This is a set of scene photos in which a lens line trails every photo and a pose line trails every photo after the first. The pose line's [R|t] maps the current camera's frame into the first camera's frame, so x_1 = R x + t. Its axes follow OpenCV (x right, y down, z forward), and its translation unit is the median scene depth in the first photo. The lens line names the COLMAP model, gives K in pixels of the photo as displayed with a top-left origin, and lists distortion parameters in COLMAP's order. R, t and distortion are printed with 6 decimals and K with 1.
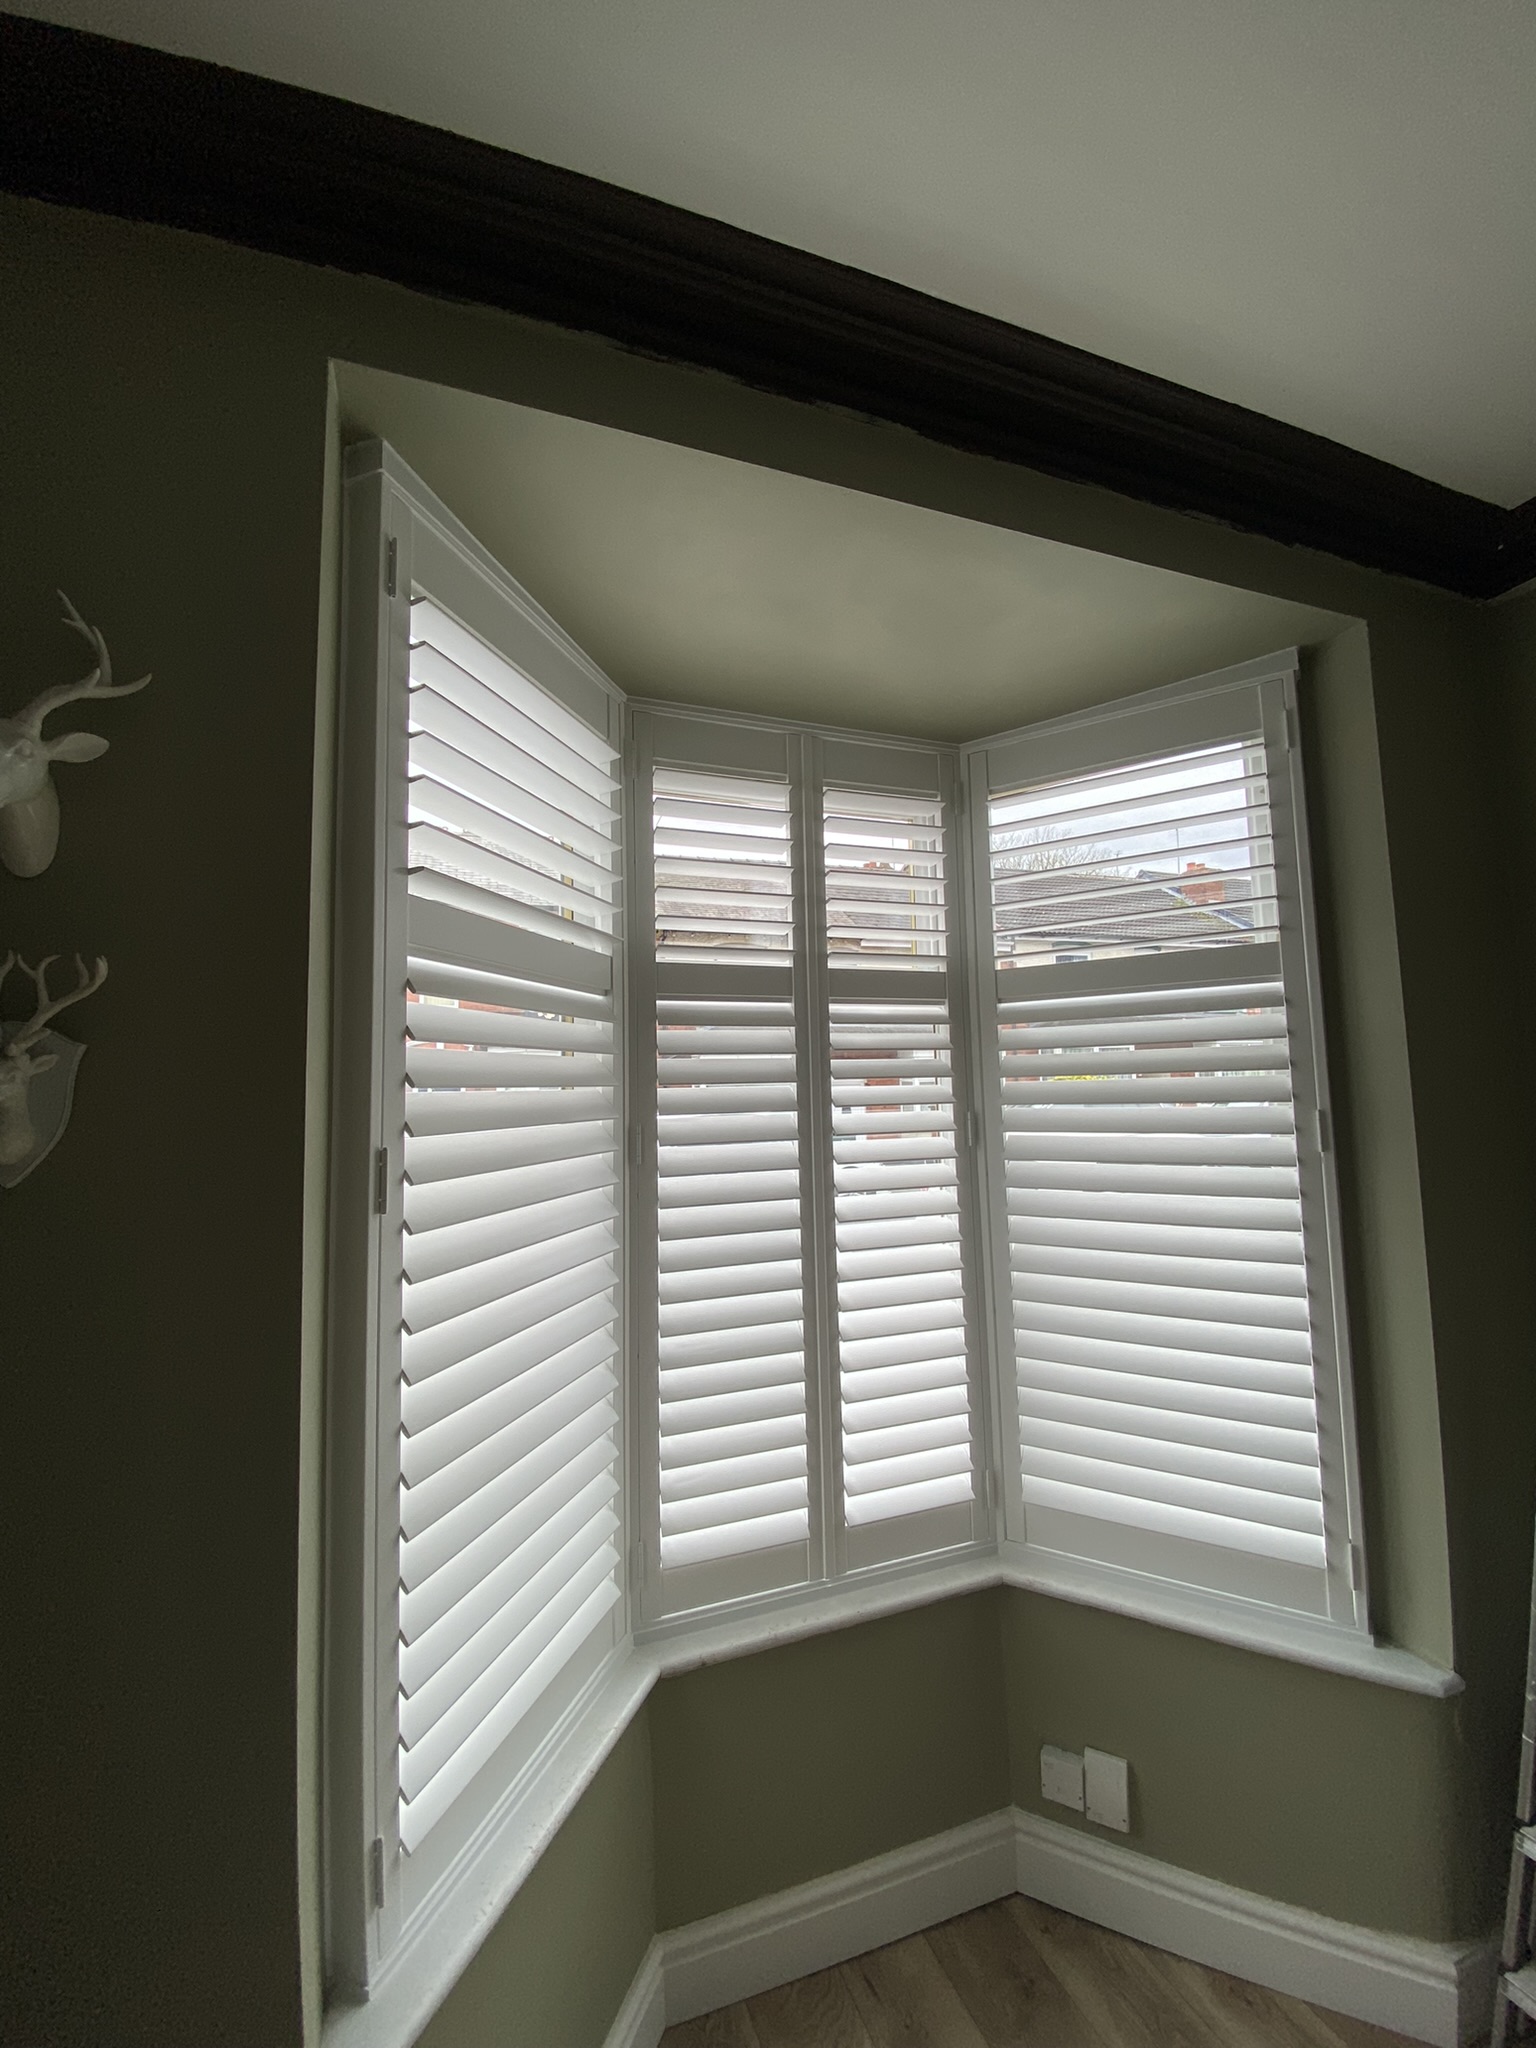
lens RADIAL K [[831.9, 0, 768.0], [0, 831.9, 1024.0], [0, 0, 1]] dist [0.029377, -0.023045]
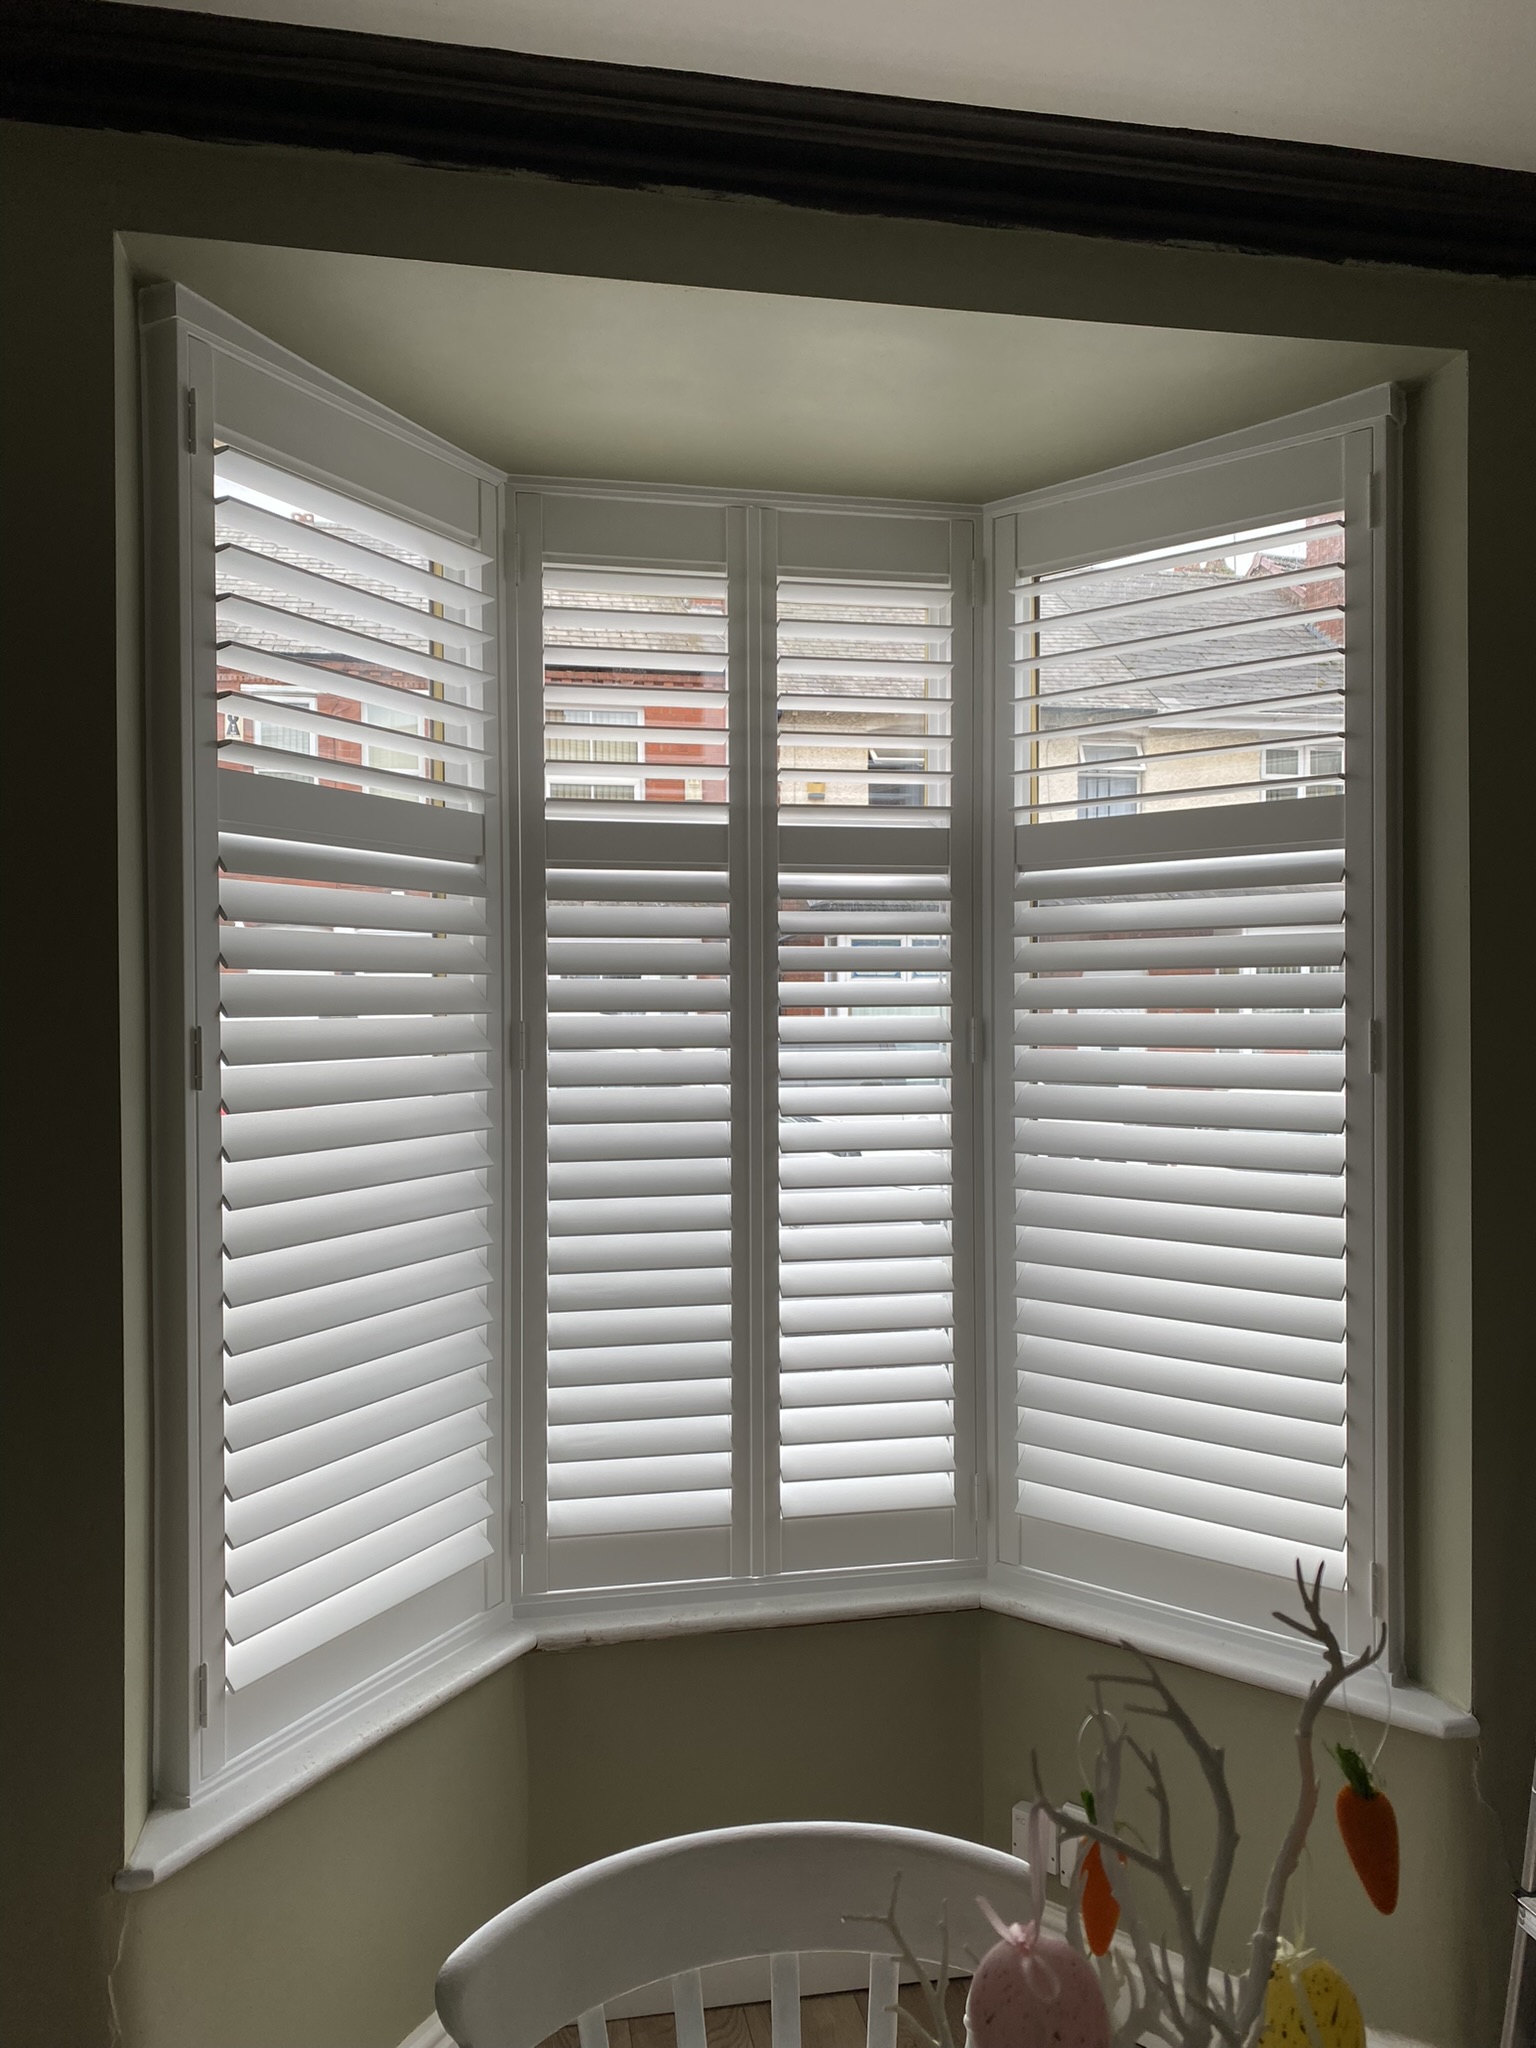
lens RADIAL K [[1553.4, 0, 768.0], [0, 1553.4, 1024.0], [0, 0, 1]] dist [0.079471, -0.077438]
pose [[0.987909, 0.021464, -0.153540, 0.325554], [-0.006474, 0.995218, 0.097469, -0.028305], [0.154898, -0.095296, 0.983324, -0.482475]]
